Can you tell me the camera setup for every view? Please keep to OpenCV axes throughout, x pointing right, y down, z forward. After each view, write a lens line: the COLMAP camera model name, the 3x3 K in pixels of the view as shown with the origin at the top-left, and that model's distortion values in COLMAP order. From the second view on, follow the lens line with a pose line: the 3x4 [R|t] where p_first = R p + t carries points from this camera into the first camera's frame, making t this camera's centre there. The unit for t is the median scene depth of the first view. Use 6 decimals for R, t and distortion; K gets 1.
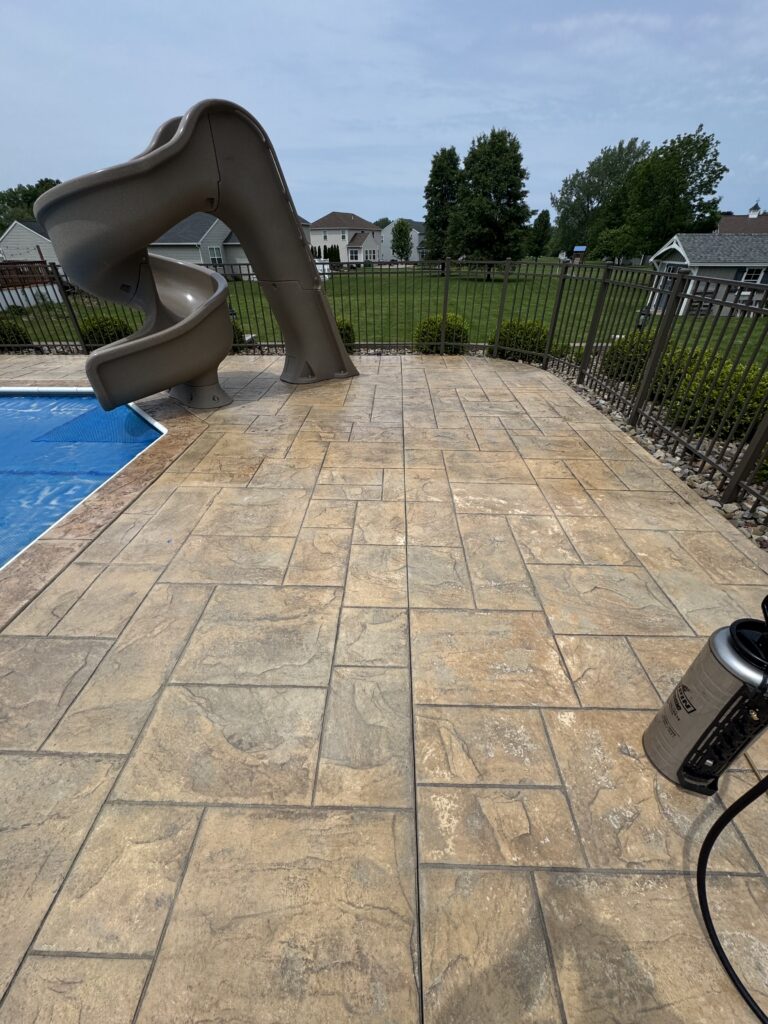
lens RADIAL K [[407.2, 0, 385.0], [0, 407.2, 512.1], [0, 0, 1]] dist [-0.002897, 0.000566]
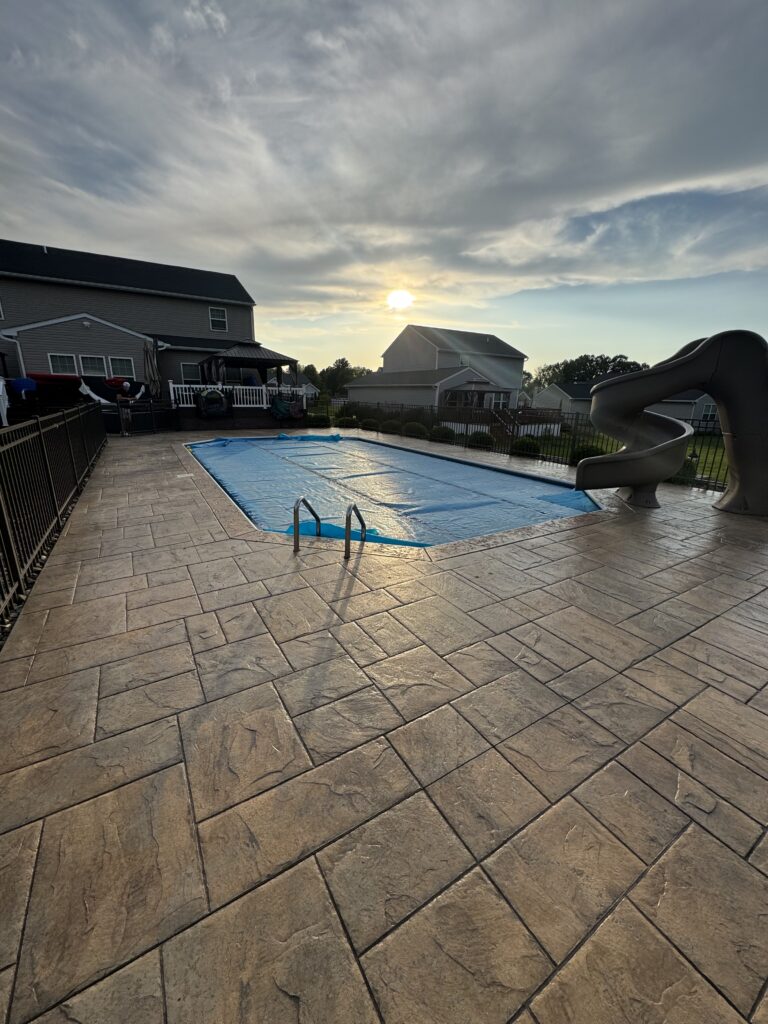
lens RADIAL K [[407.2, 0, 382.8], [0, 407.2, 515.1], [0, 0, 1]] dist [-0.002897, 0.000566]
pose [[0.533392, 0.253439, -0.807008, 0.259484], [-0.483274, 0.874320, -0.044841, 0.288060], [0.694219, 0.413924, 0.588836, -0.481433]]
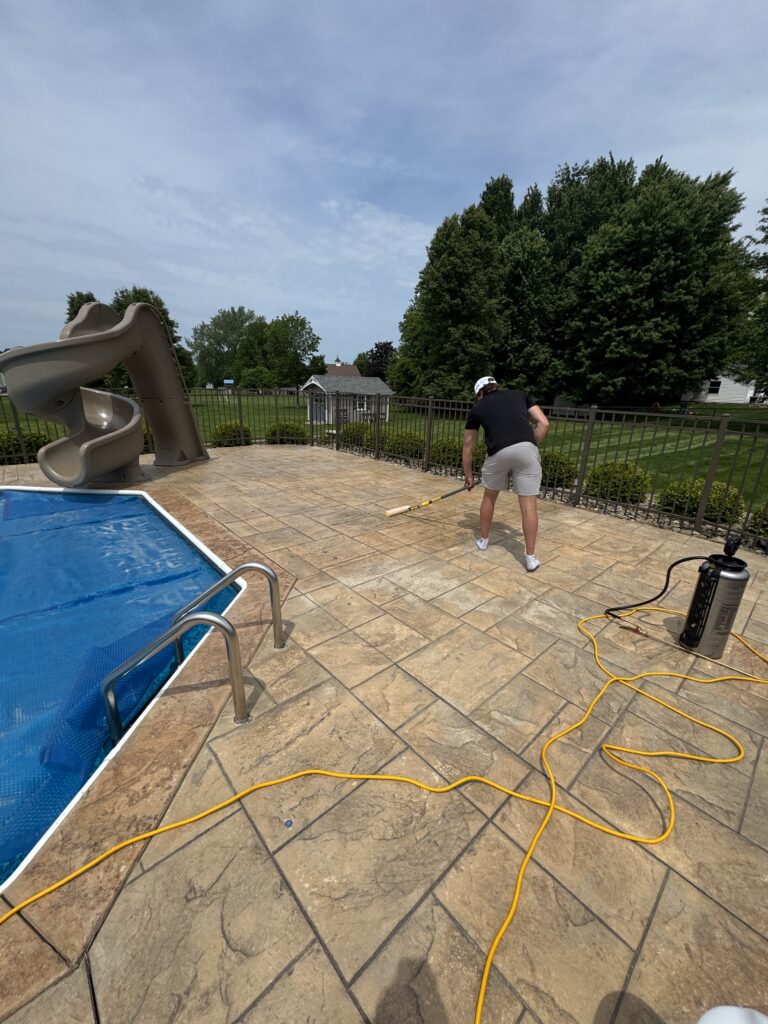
lens RADIAL K [[407.2, 0, 384.6], [0, 407.2, 512.9], [0, 0, 1]] dist [-0.002897, 0.000566]
pose [[0.729424, -0.185845, 0.658333, -0.807807], [0.349957, 0.928294, -0.125695, 0.324701], [-0.587767, 0.322073, 0.742158, -0.501228]]
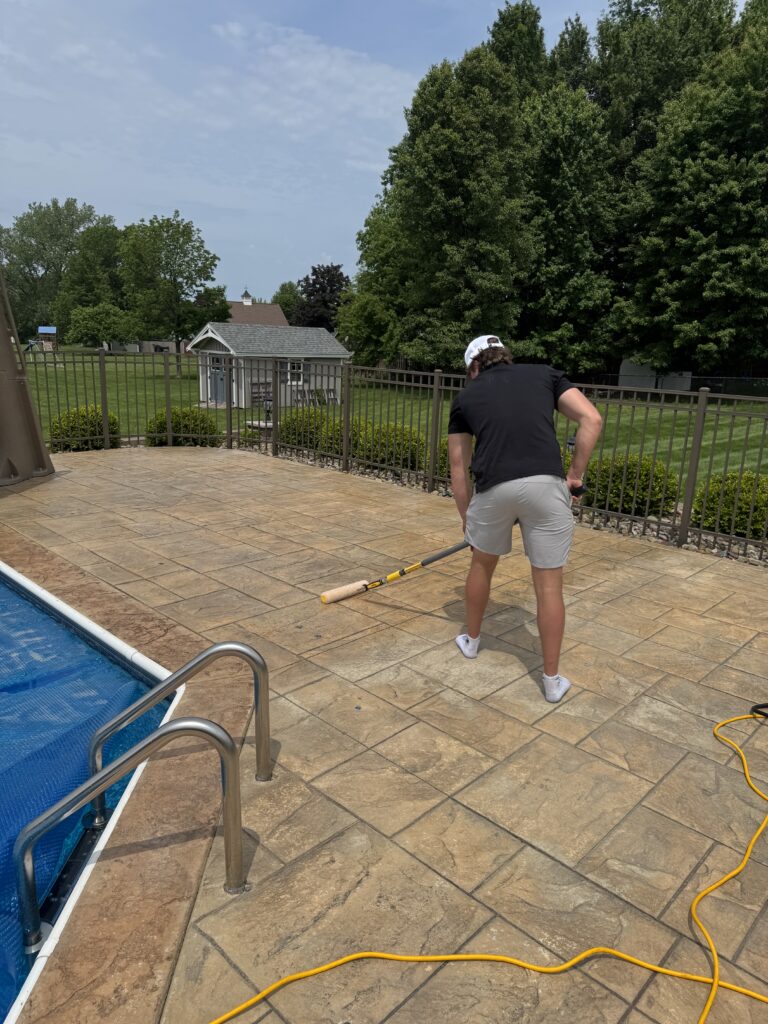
lens RADIAL K [[721.0, 0, 383.7], [0, 721.0, 510.7], [0, 0, 1]] dist [0.049331, -0.059619]
pose [[0.674603, -0.147996, 0.723193, -0.937058], [0.374125, 0.913096, -0.162130, 0.302048], [-0.636350, 0.379938, 0.671346, -0.519955]]
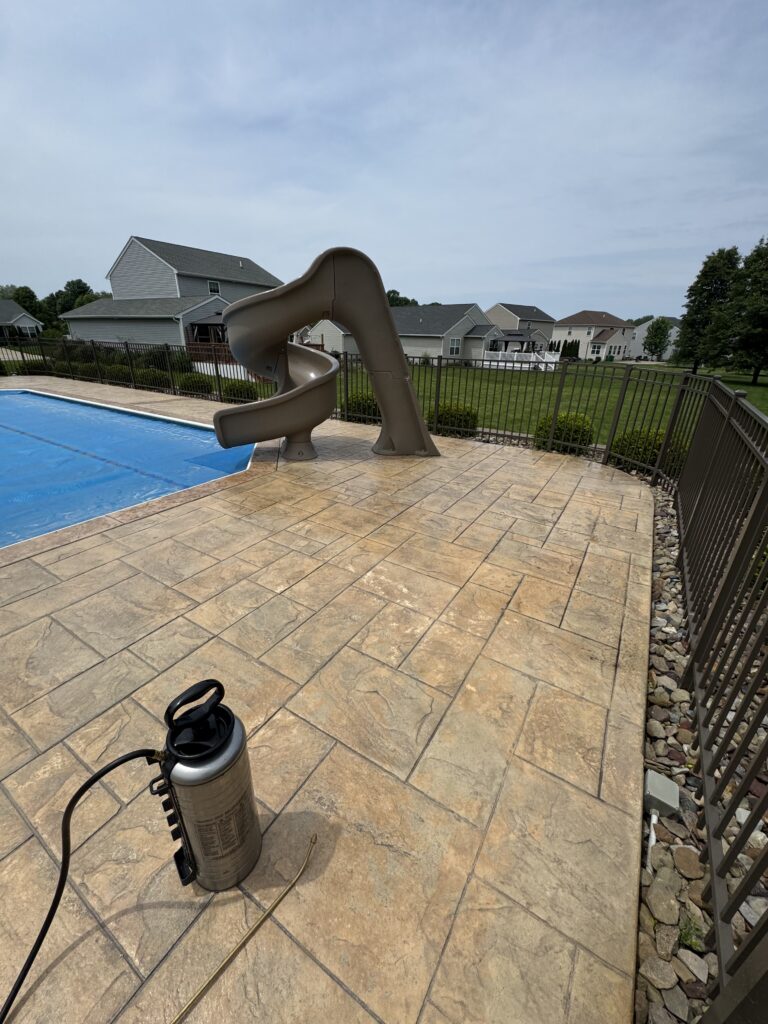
lens RADIAL K [[407.2, 0, 384.9], [0, 407.2, 513.5], [0, 0, 1]] dist [-0.002897, 0.000566]
pose [[0.860978, 0.224815, -0.456263, 0.450276], [-0.299760, 0.948960, -0.098071, -0.062580], [0.410928, 0.221206, 0.884424, 0.041374]]
